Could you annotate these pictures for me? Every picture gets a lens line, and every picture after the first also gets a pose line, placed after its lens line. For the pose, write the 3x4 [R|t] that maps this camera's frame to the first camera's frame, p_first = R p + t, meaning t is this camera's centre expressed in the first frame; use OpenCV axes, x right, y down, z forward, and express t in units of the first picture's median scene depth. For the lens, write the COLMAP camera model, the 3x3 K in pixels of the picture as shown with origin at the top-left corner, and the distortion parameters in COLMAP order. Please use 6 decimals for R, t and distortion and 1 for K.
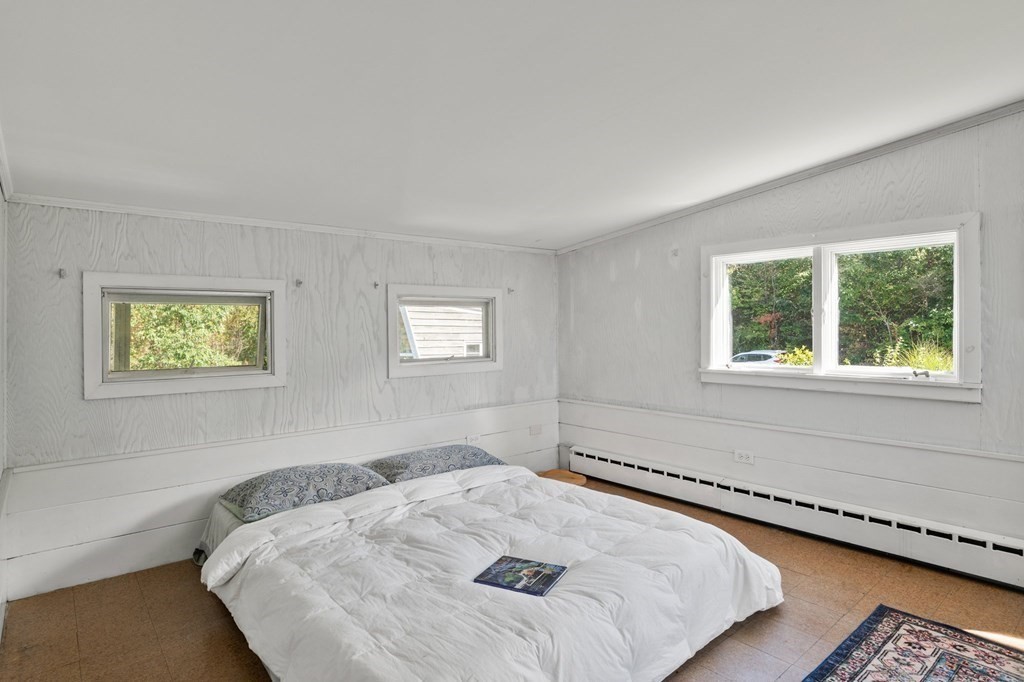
lens RADIAL K [[571.0, 0, 509.9], [0, 571.0, 333.9], [0, 0, 1]] dist [-0.037680, 0.012409]
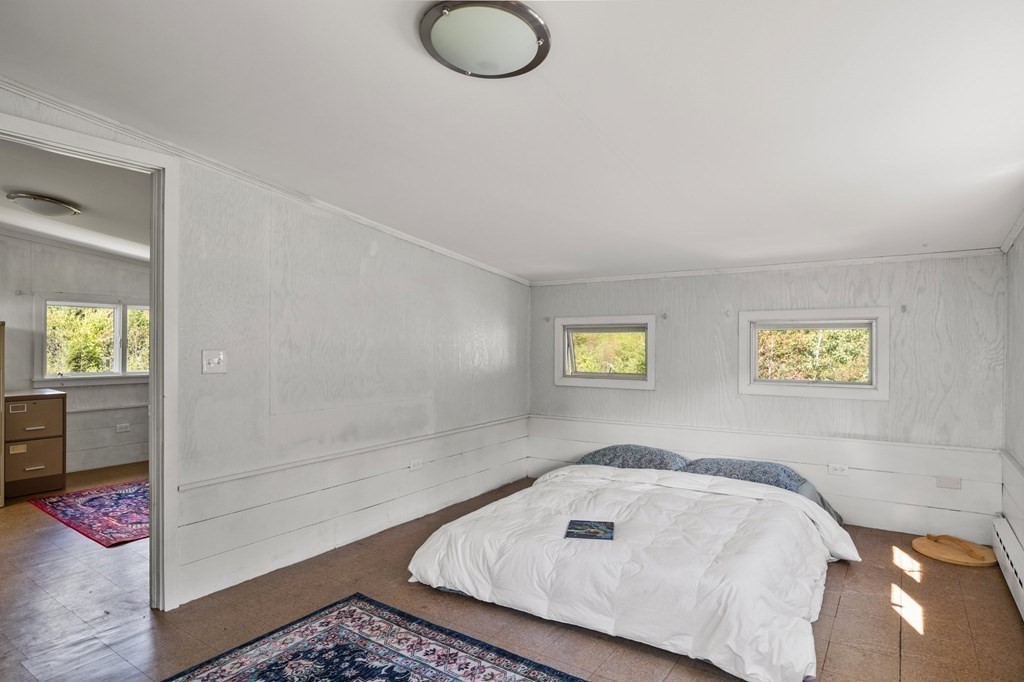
lens RADIAL K [[571.0, 0, 517.6], [0, 571.0, 343.8], [0, 0, 1]] dist [-0.037680, 0.012409]
pose [[0.259058, 0.009688, -0.965813, 1.057887], [-0.014441, 0.999877, 0.006157, -0.031957], [0.965754, 0.012352, 0.259166, 0.368842]]
